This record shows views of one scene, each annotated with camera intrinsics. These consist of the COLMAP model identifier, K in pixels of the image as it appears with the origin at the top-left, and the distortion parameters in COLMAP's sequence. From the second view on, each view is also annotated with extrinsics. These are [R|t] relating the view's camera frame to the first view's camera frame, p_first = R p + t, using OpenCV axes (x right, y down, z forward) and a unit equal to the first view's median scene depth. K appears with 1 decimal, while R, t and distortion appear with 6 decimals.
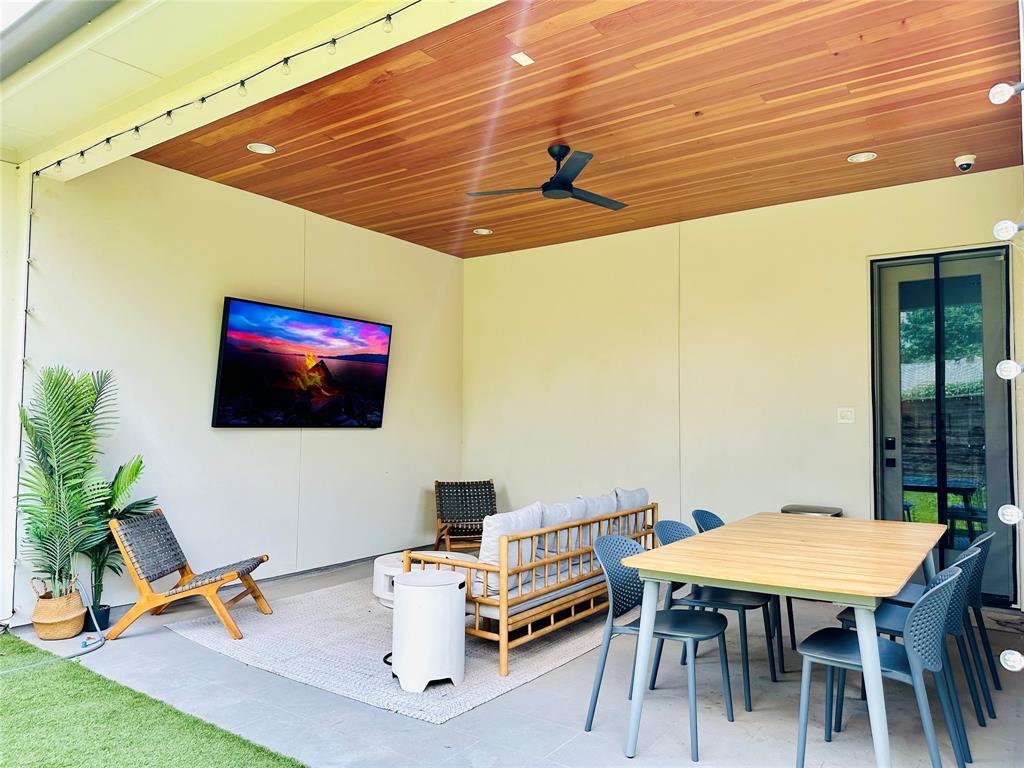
lens RADIAL K [[716.7, 0, 510.1], [0, 716.7, 387.4], [0, 0, 1]] dist [0.043453, -0.051633]
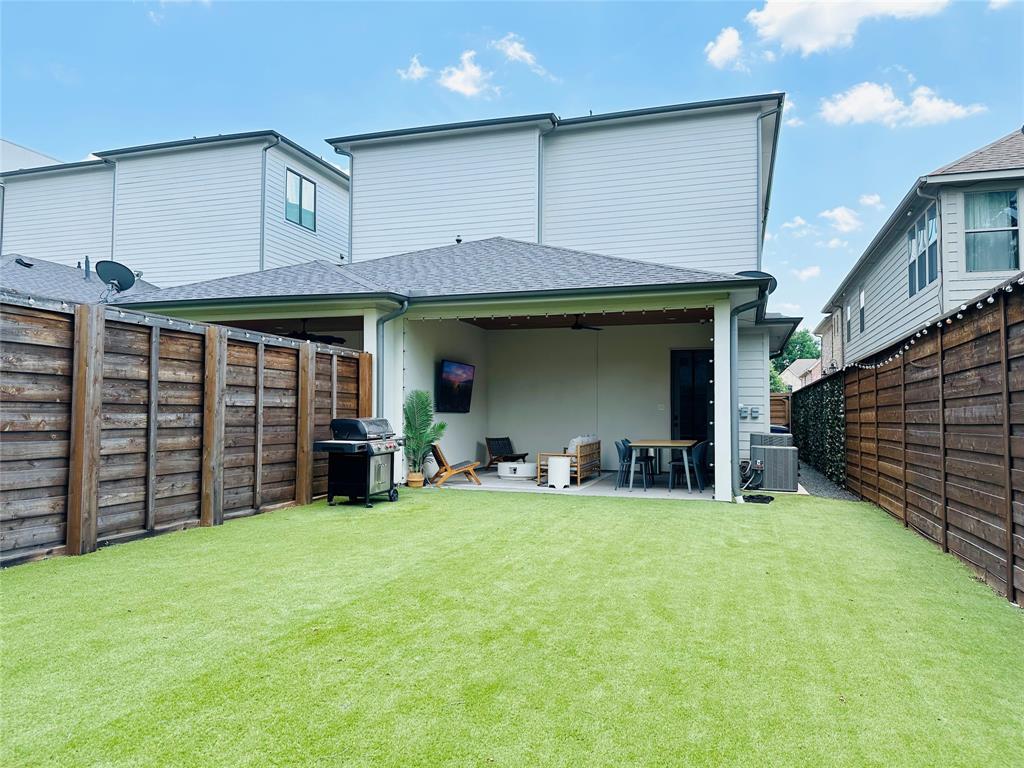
lens RADIAL K [[716.7, 0, 512.6], [0, 716.7, 383.6], [0, 0, 1]] dist [0.043453, -0.051633]
pose [[0.947302, 0.011541, 0.320134, -0.921393], [-0.013616, 0.999898, 0.004243, -0.053123], [-0.320053, -0.008378, 0.947363, -1.357603]]
